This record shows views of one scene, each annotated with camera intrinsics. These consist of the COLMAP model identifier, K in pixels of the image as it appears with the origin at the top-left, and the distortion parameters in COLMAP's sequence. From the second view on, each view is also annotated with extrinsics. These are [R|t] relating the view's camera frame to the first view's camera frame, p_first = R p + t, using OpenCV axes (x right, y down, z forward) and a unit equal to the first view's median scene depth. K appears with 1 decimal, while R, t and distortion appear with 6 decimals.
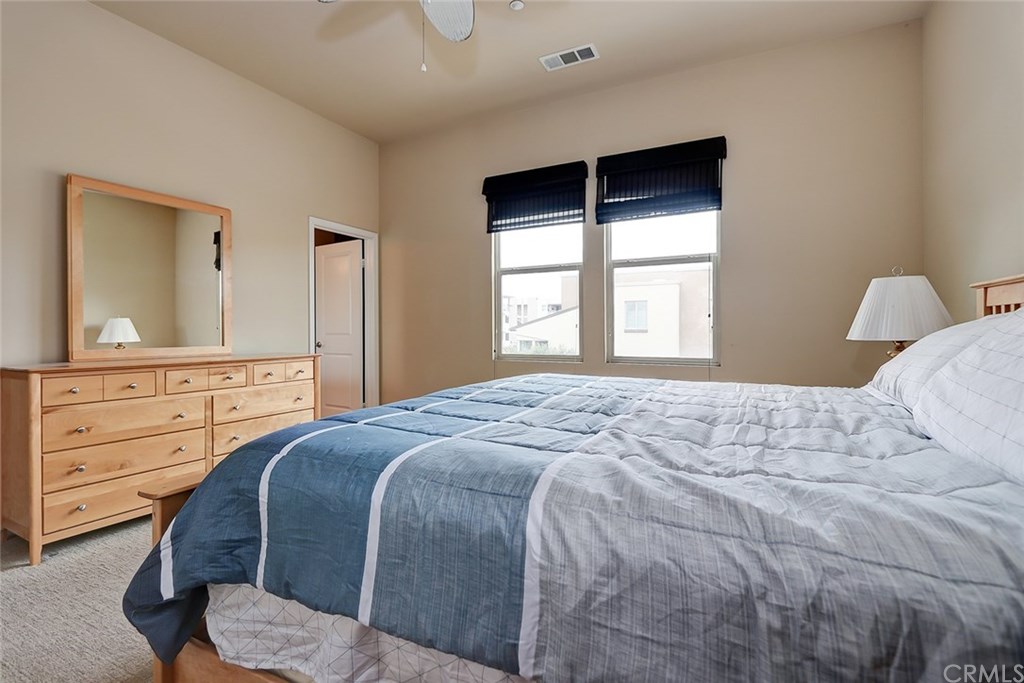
lens RADIAL K [[473.0, 0, 508.3], [0, 473.0, 337.7], [0, 0, 1]] dist [-0.001786, -0.000762]
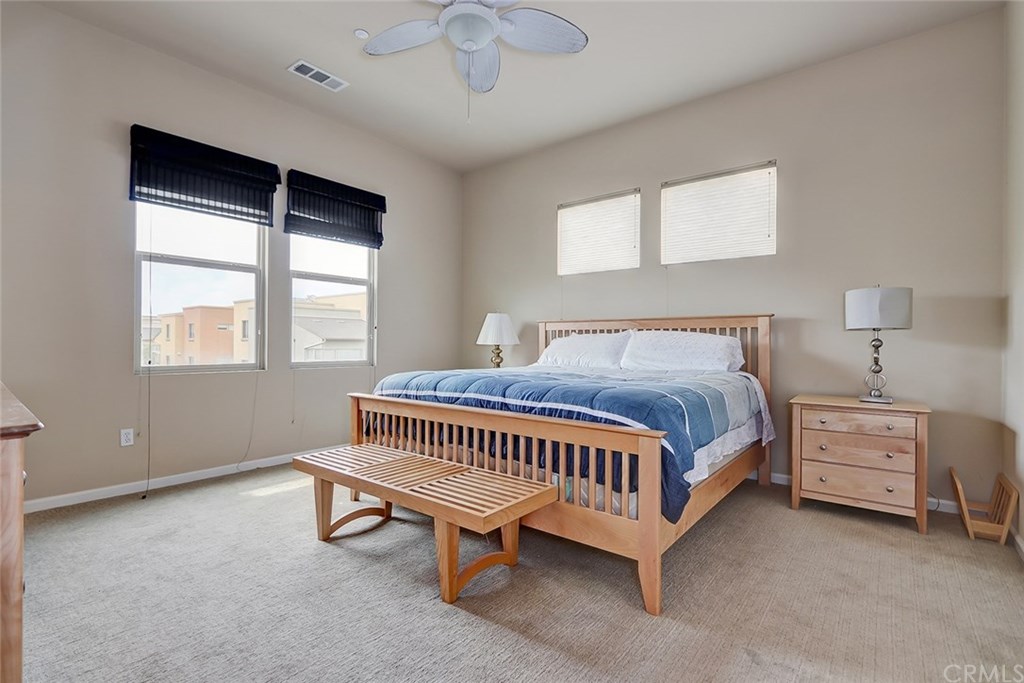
lens RADIAL K [[473.0, 0, 508.3], [0, 473.0, 337.7], [0, 0, 1]] dist [-0.001786, -0.000762]
pose [[0.199351, 0.011485, 0.979861, -0.685616], [0.001157, 0.999928, -0.011956, -0.004543], [-0.979928, 0.003517, 0.199323, 0.331048]]
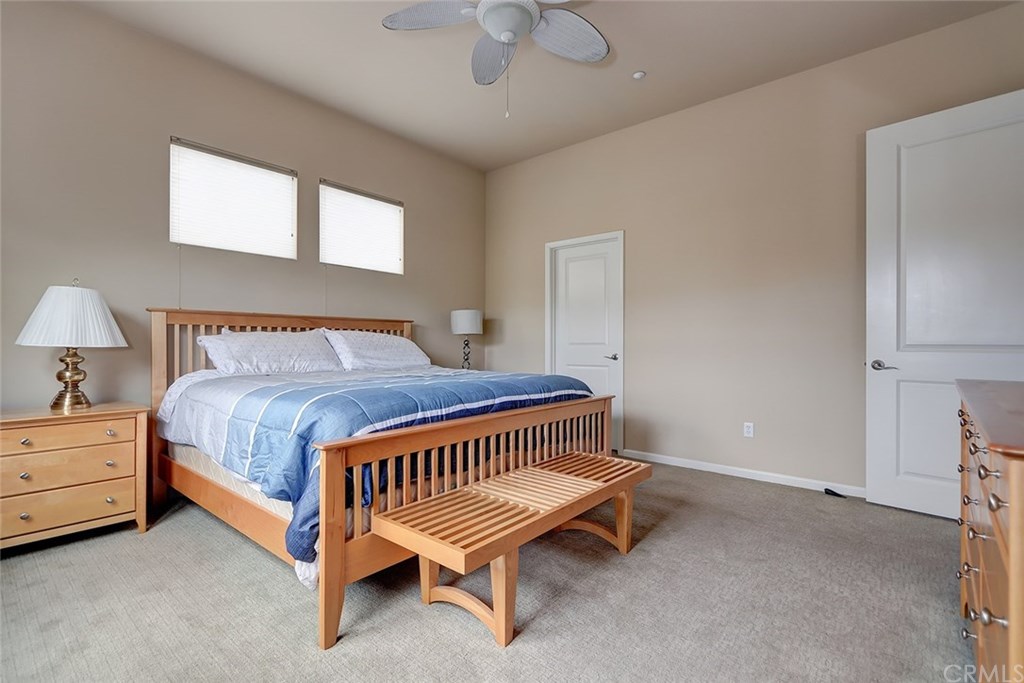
lens RADIAL K [[473.0, 0, 508.3], [0, 473.0, 337.7], [0, 0, 1]] dist [-0.001786, -0.000762]
pose [[-0.975192, 0.000008, 0.221361, -0.207943], [-0.001009, 0.999989, -0.004482, -0.012051], [-0.221359, -0.004594, -0.975182, 1.113711]]
